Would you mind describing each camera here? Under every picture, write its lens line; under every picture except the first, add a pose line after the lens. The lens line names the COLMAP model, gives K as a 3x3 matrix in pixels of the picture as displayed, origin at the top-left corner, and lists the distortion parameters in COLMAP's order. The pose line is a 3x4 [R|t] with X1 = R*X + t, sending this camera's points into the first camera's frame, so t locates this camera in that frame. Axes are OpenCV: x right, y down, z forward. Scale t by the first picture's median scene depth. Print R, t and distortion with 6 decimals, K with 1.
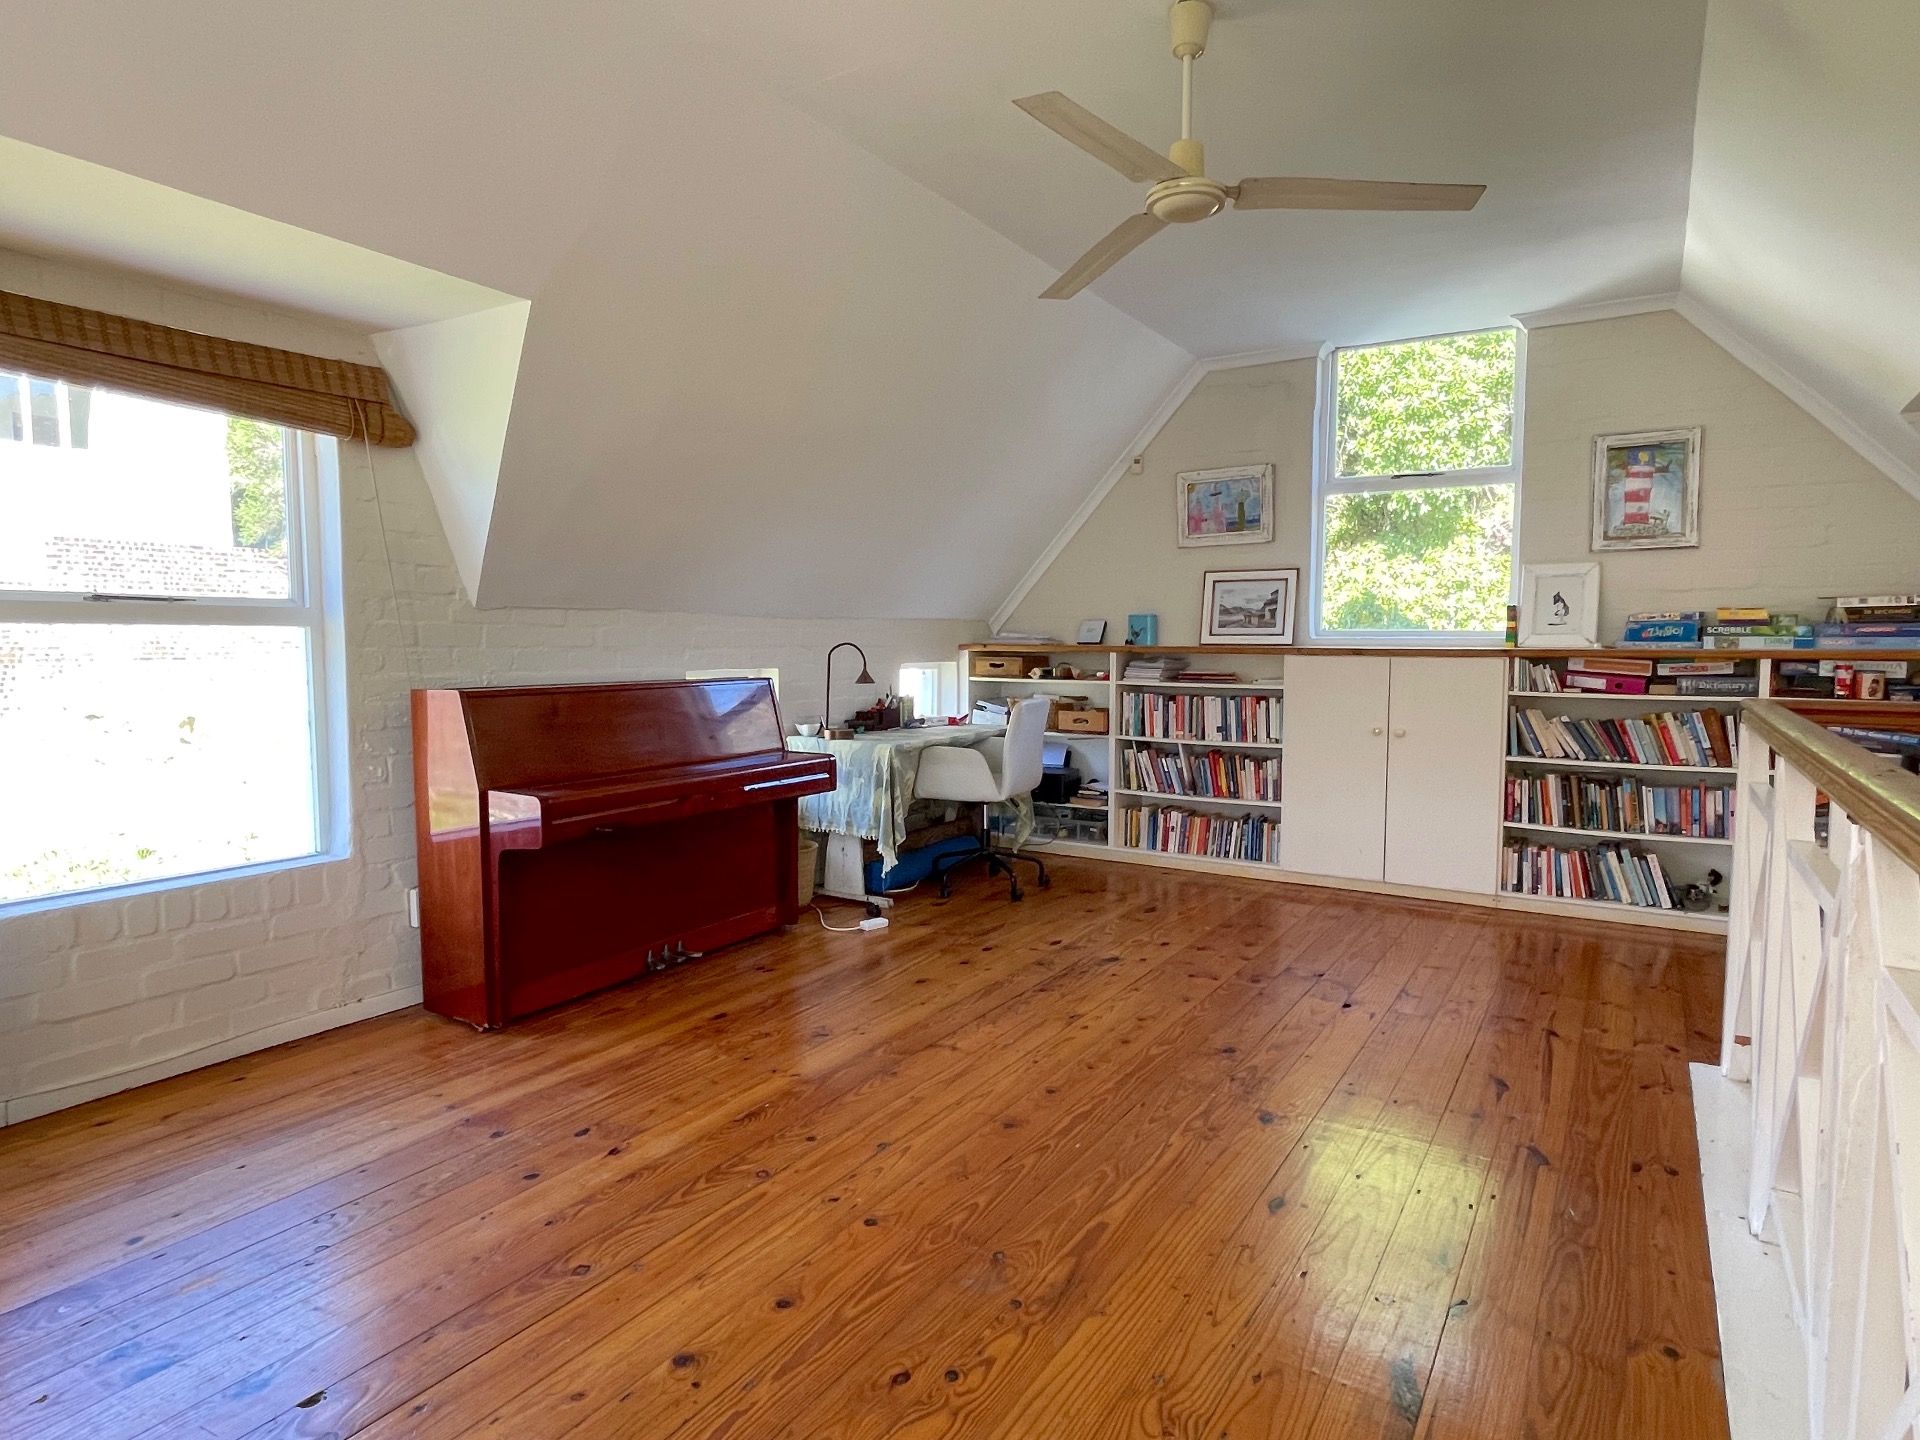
lens RADIAL K [[1097.3, 0, 912.5], [0, 1097.3, 700.7], [0, 0, 1]] dist [-0.001143, -0.000989]
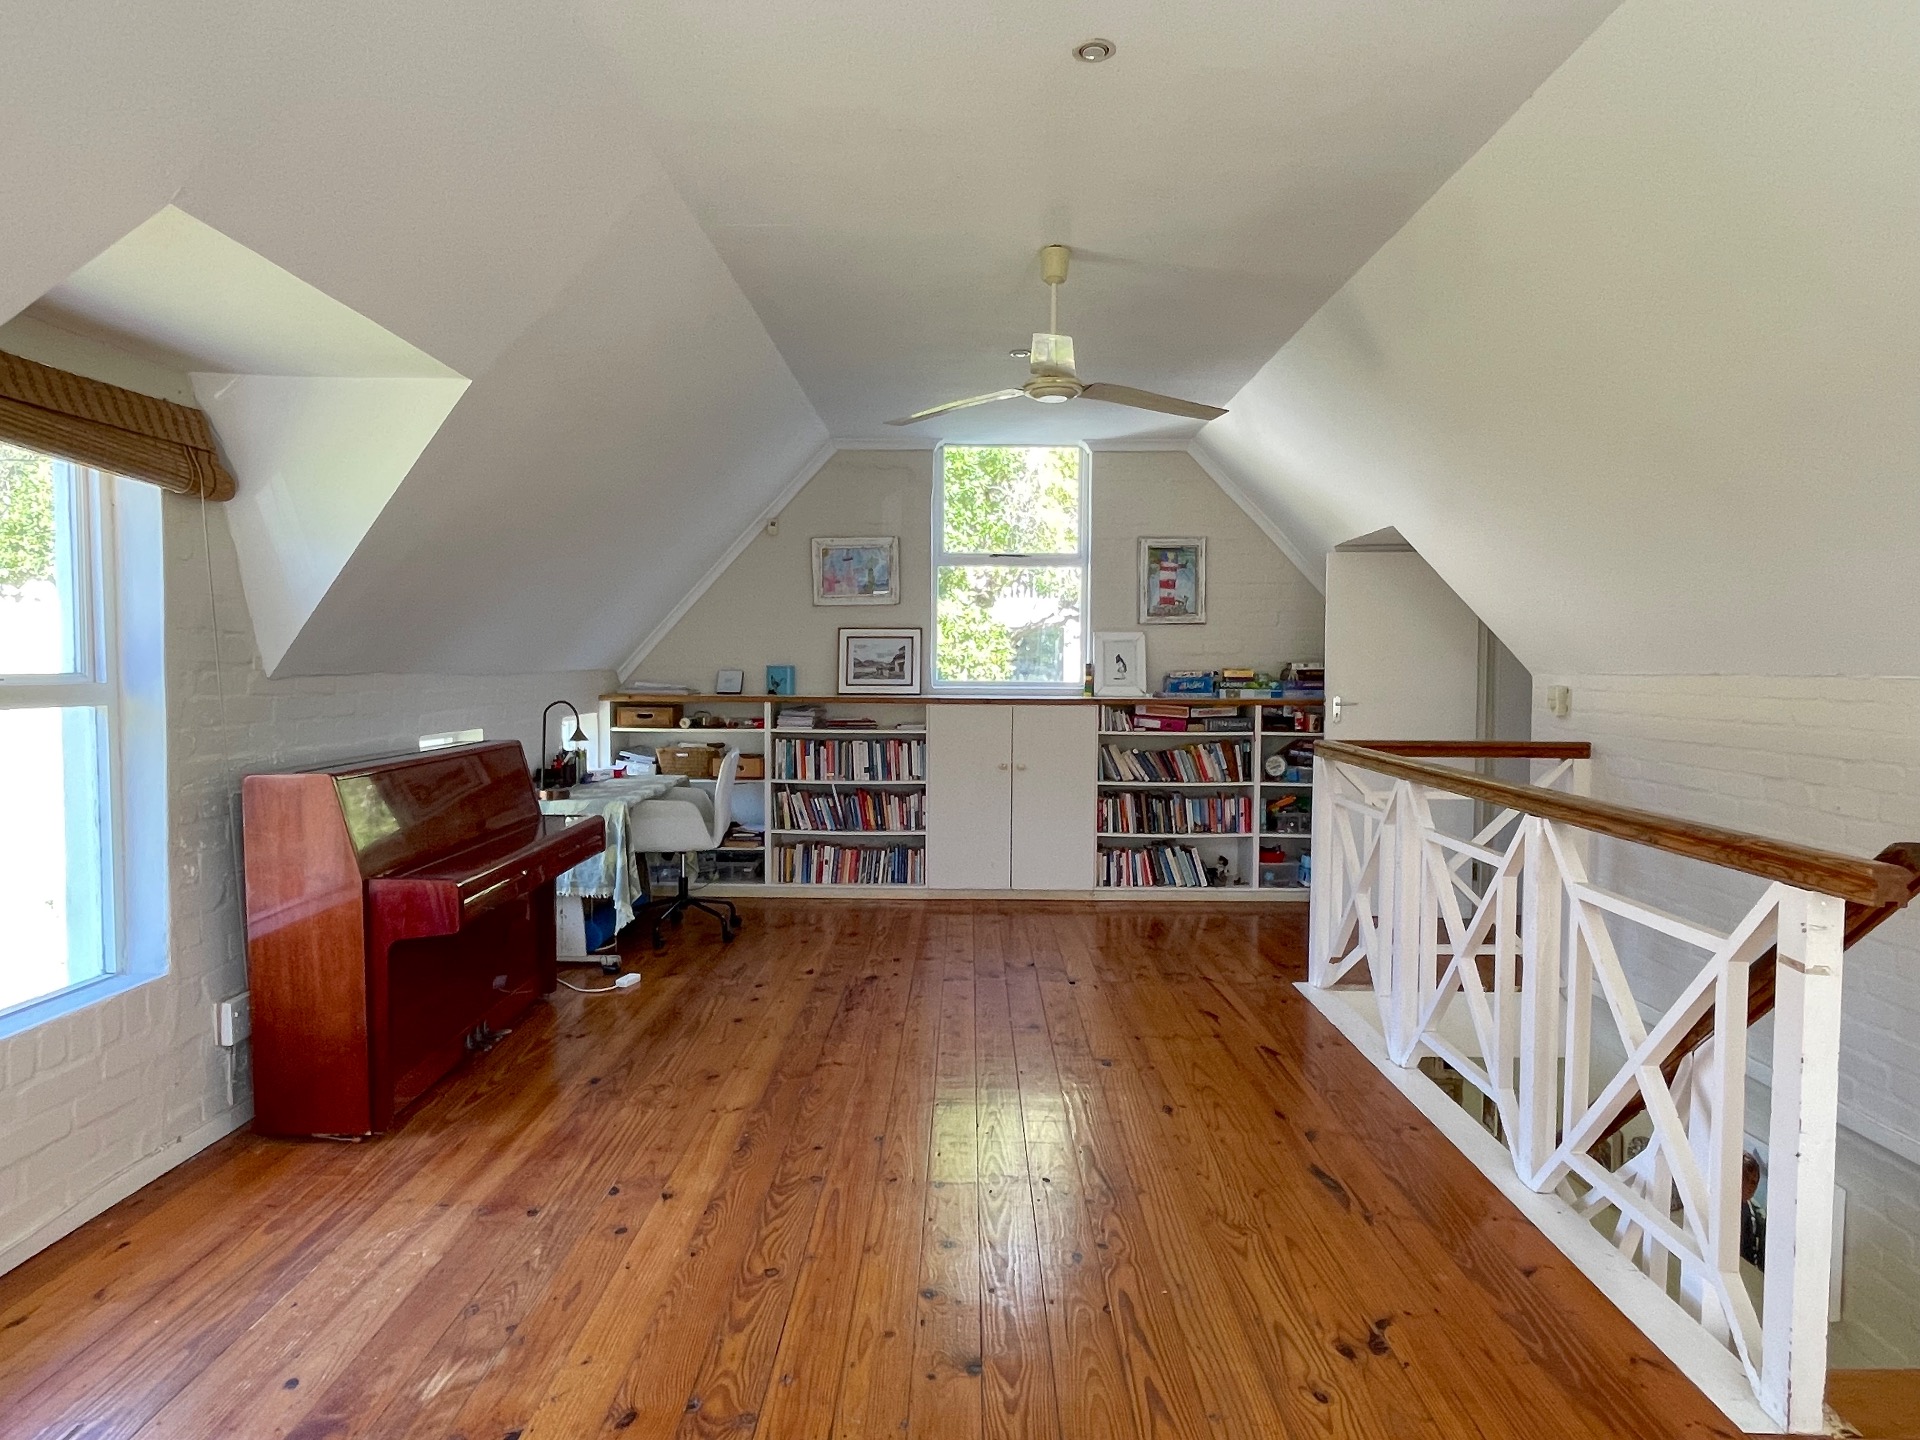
lens RADIAL K [[1148.7, 0, 961.2], [0, 1148.7, 705.0], [0, 0, 1]] dist [0.000960, -0.003471]
pose [[0.848428, -0.016558, 0.529052, -0.319724], [0.028345, 0.999498, -0.014174, -0.025923], [-0.528552, 0.027022, 0.848471, -0.067277]]
